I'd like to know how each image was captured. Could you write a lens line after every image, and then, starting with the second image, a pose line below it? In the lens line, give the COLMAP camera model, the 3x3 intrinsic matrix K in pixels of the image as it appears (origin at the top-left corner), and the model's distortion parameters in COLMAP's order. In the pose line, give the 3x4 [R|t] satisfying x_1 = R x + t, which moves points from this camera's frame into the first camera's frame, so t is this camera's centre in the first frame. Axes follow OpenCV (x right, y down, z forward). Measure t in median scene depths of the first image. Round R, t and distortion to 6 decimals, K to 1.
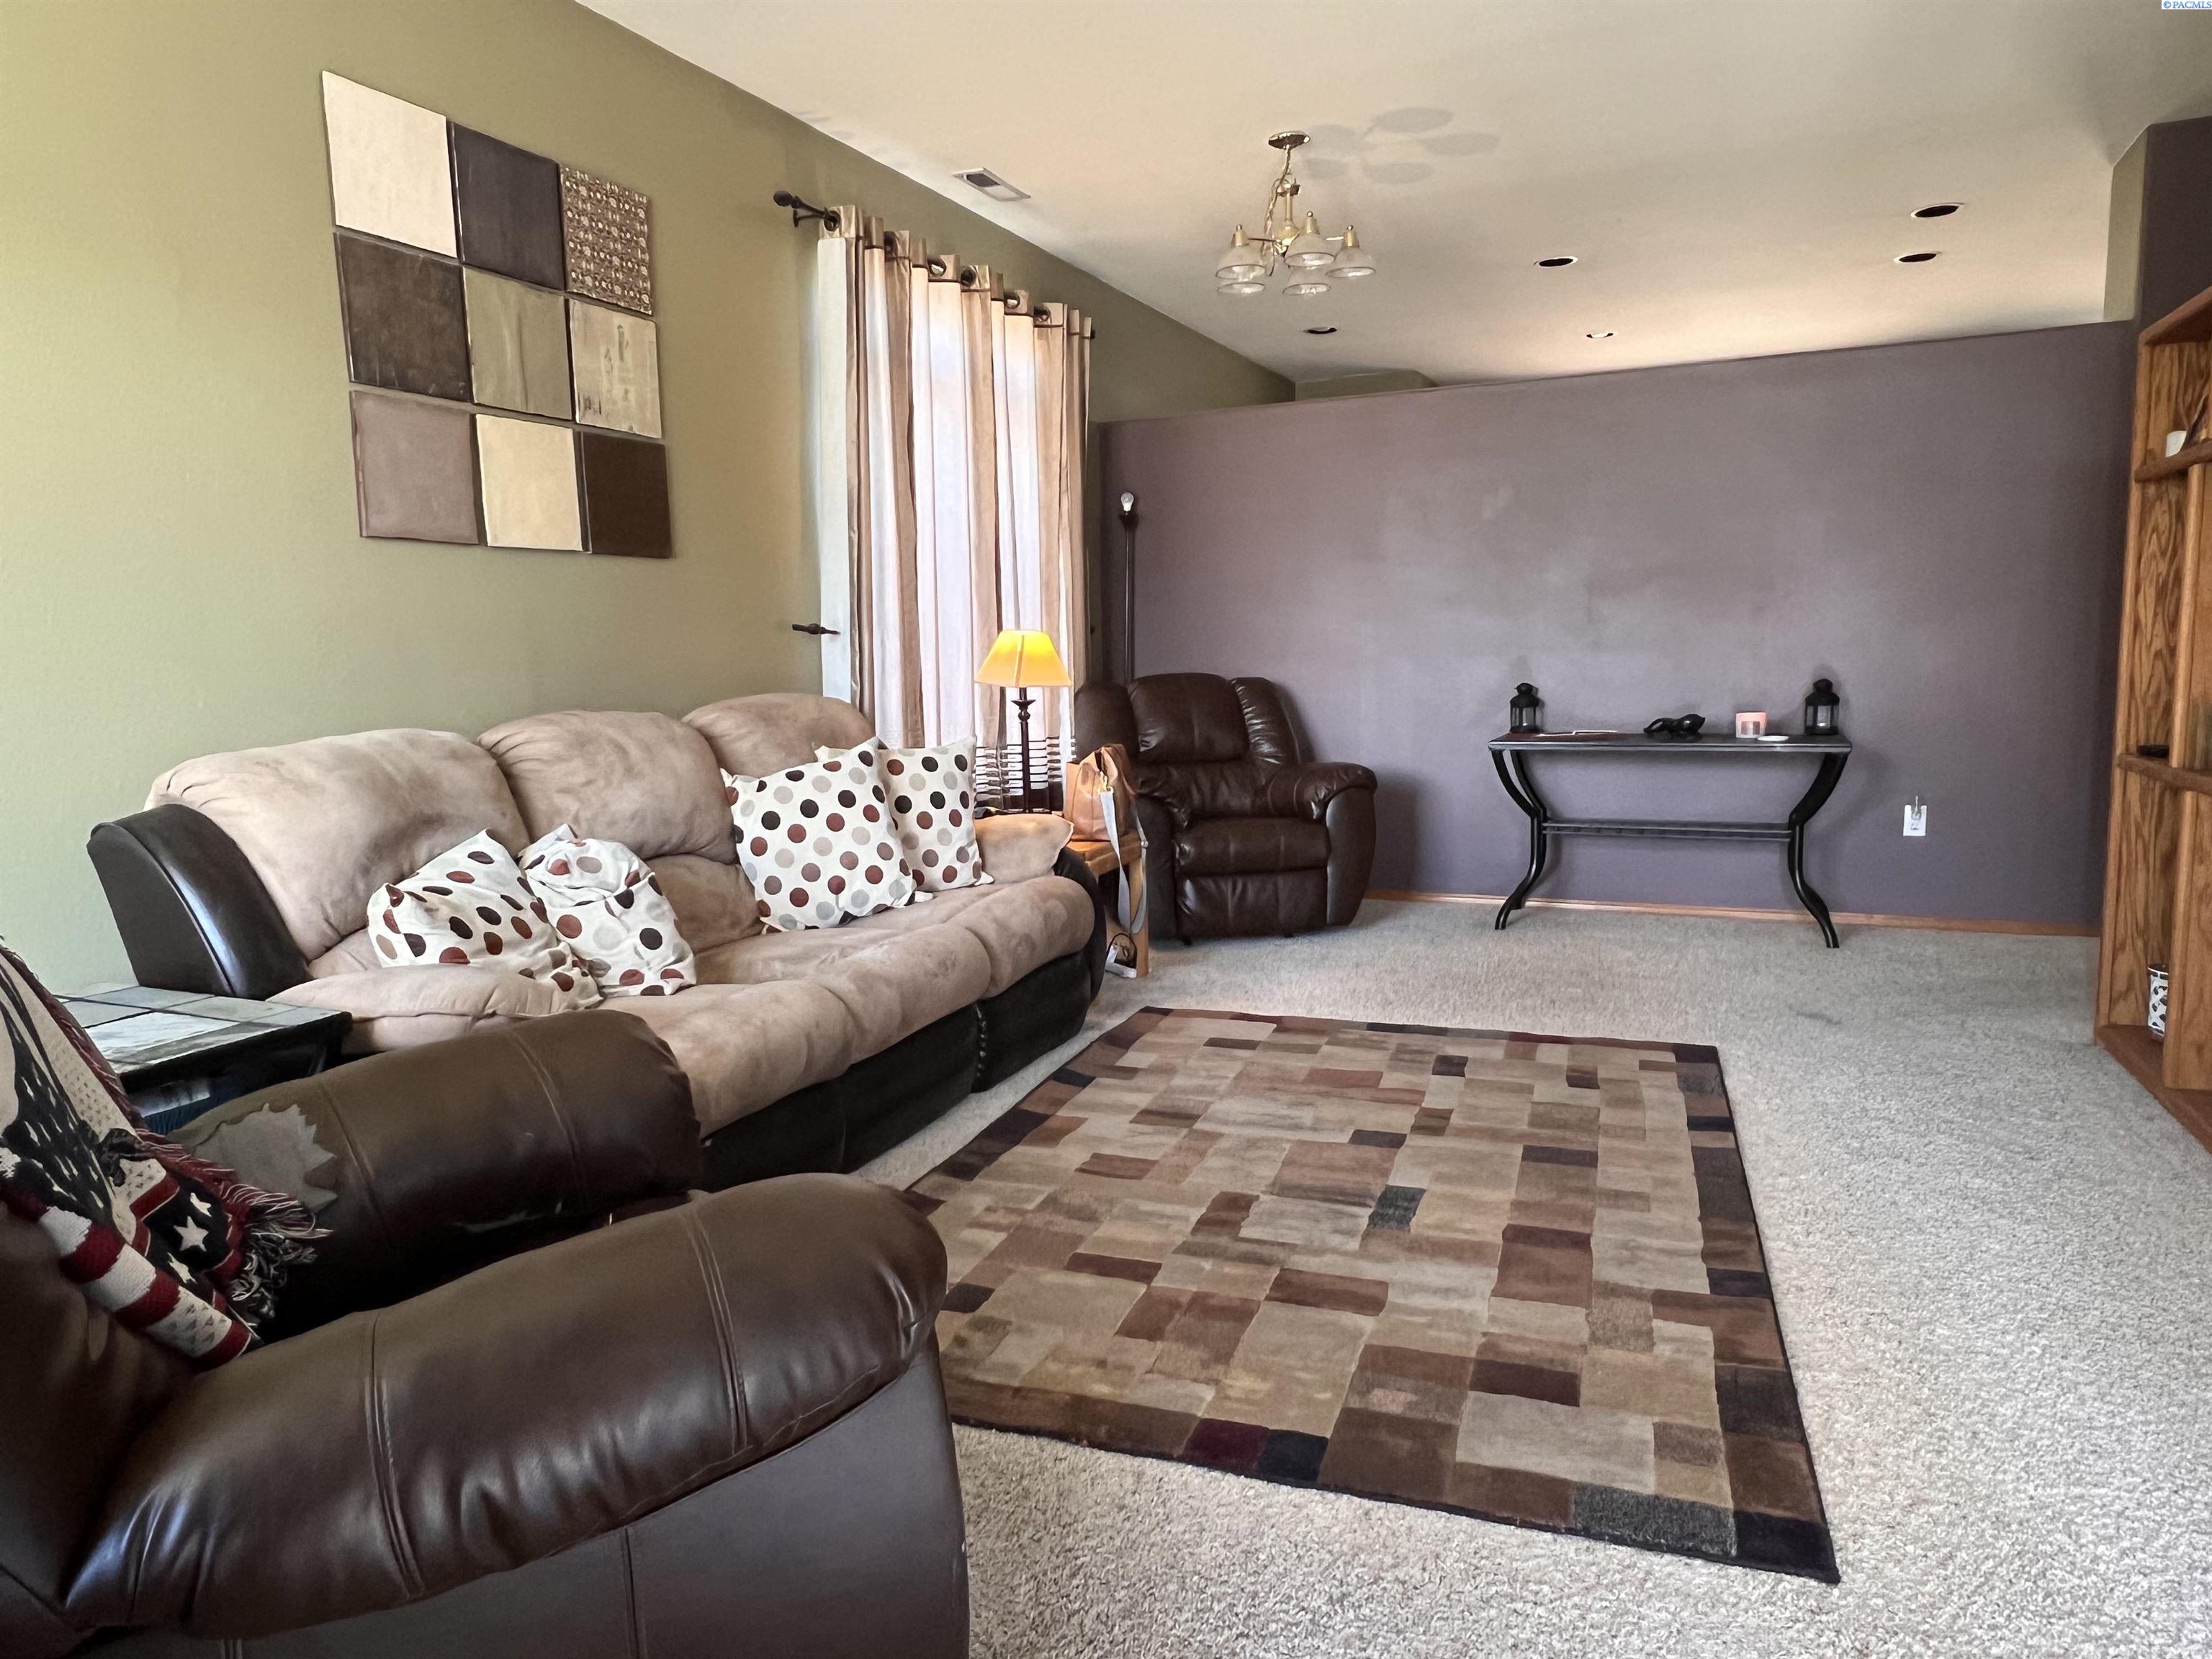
lens RADIAL K [[1544.9, 0, 1108.9], [0, 1544.9, 830.6], [0, 0, 1]] dist [0.003459, 0.001501]
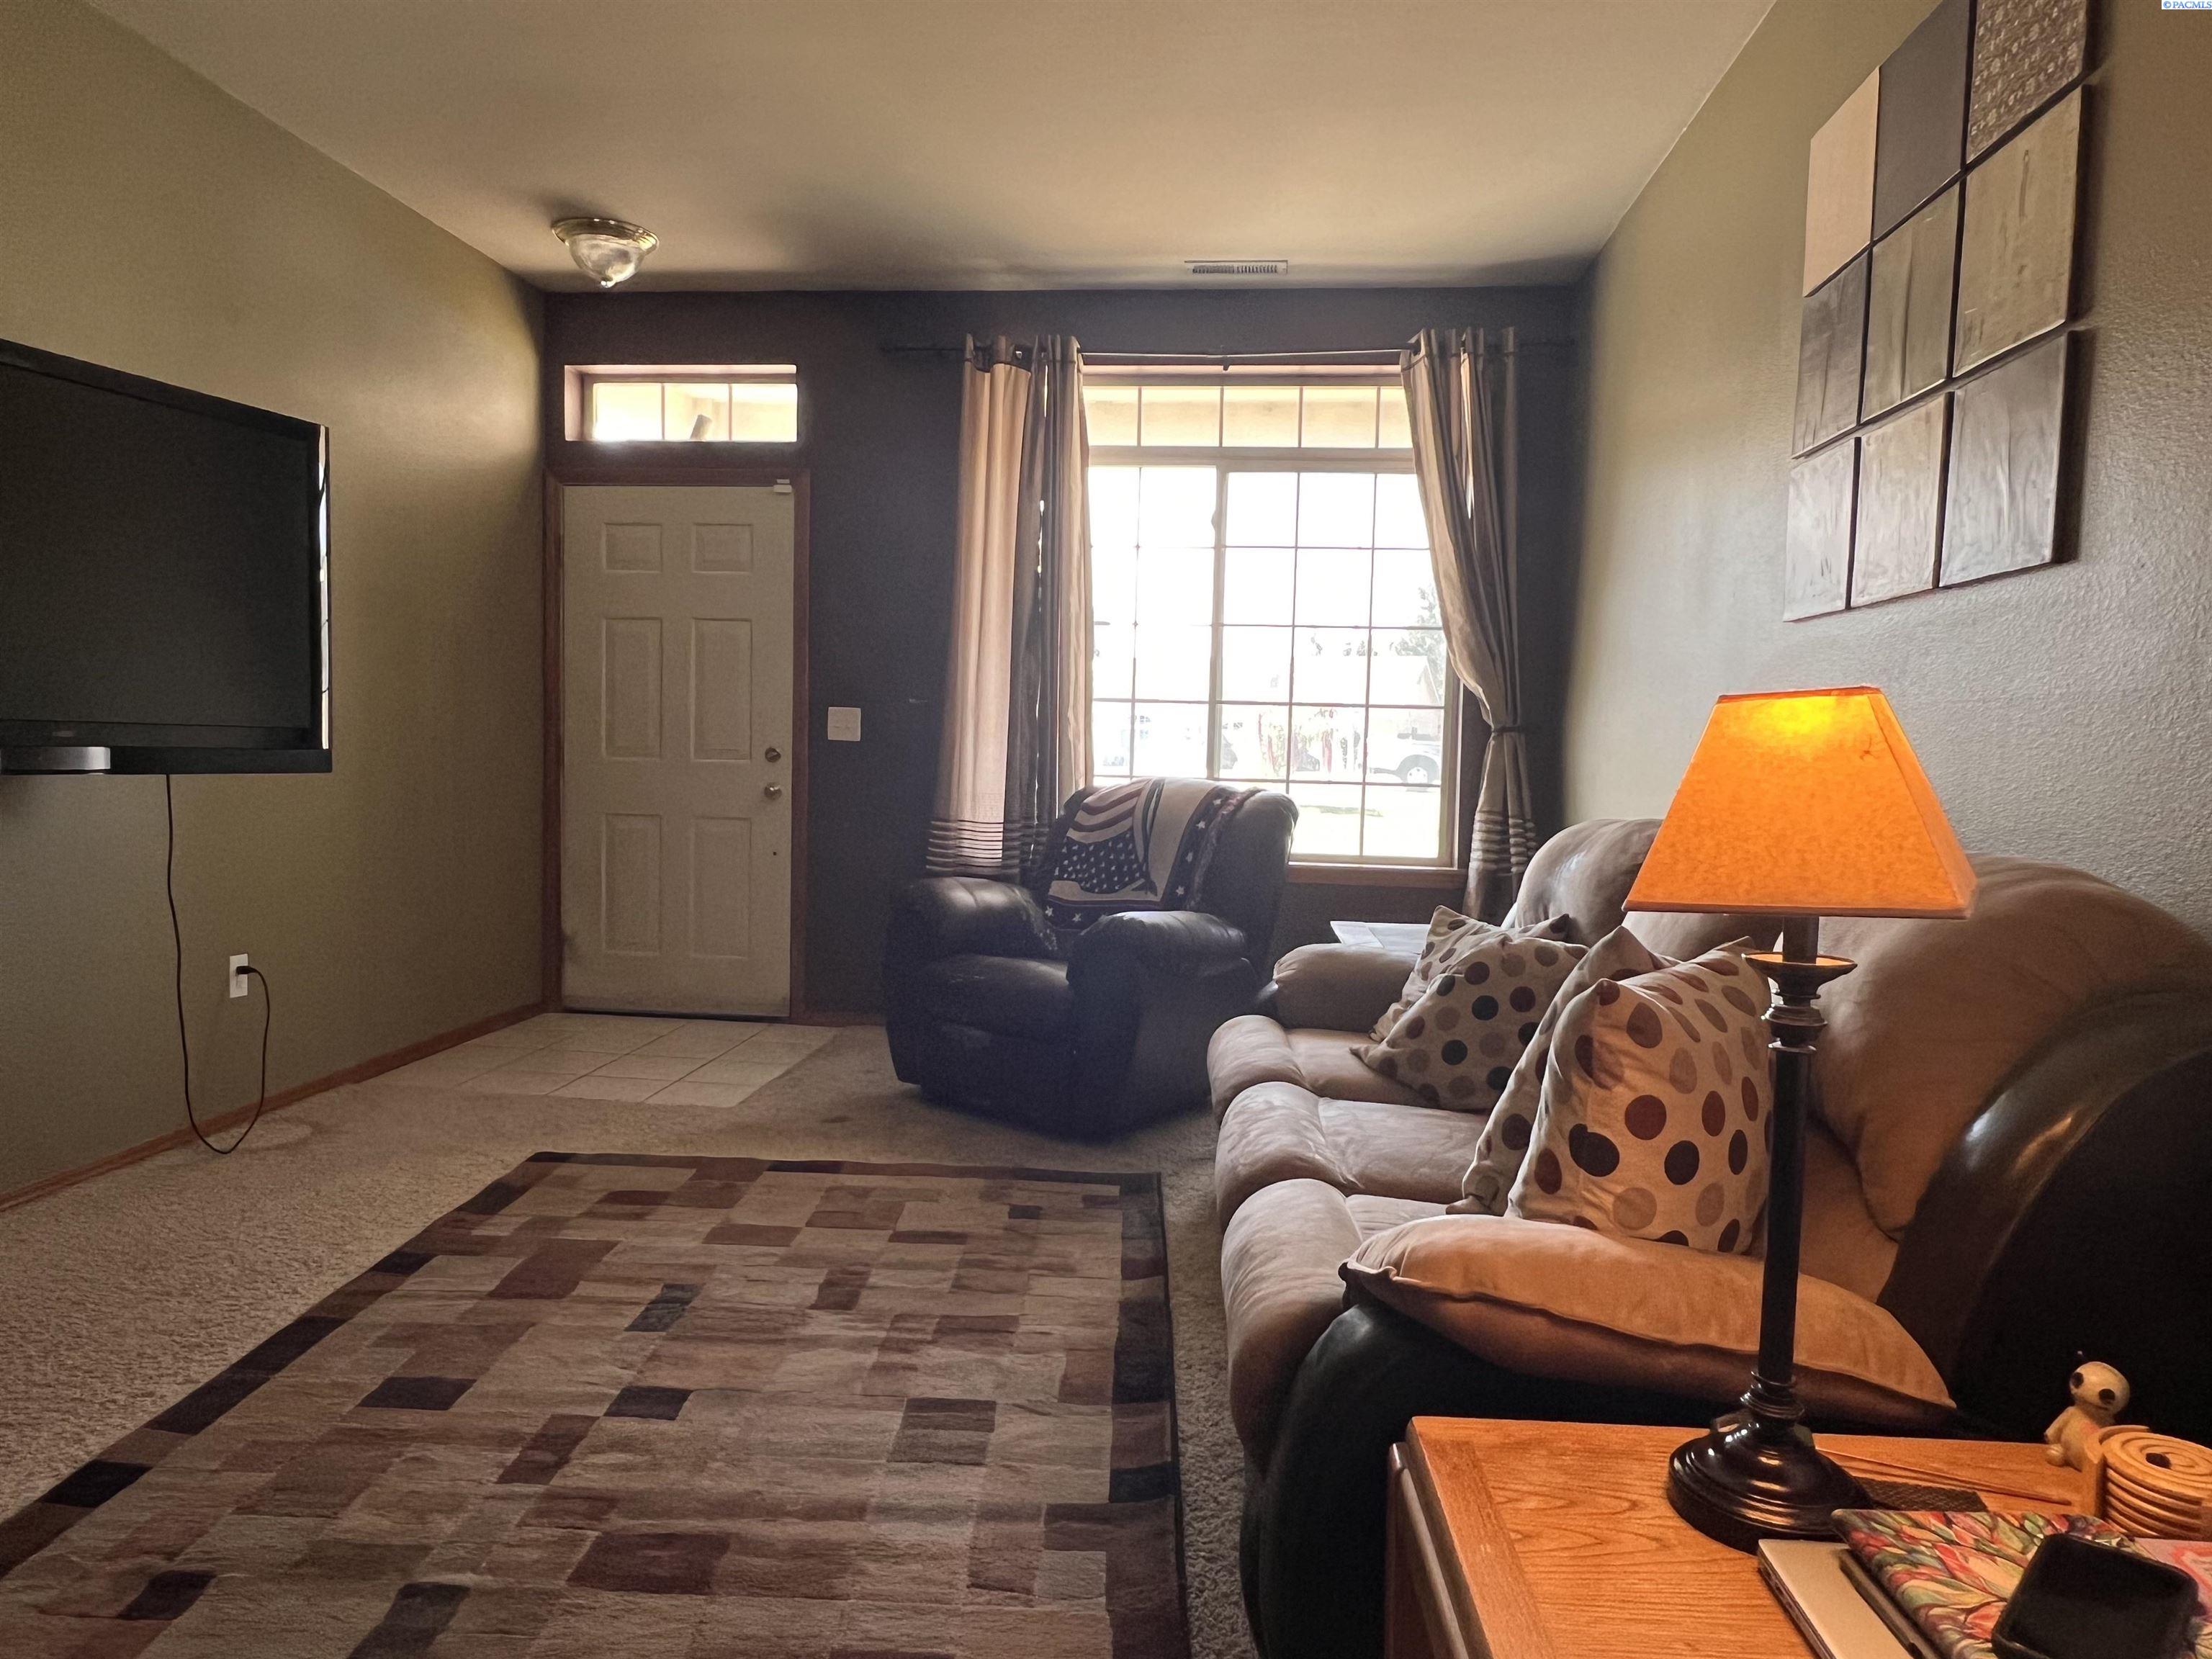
lens RADIAL K [[1544.9, 0, 1110.9], [0, 1544.9, 837.0], [0, 0, 1]] dist [0.003459, 0.001501]
pose [[-0.956054, 0.017749, -0.292654, 0.200742], [-0.039898, 0.981005, 0.189837, -0.247699], [0.290465, 0.193171, -0.937185, 1.956488]]
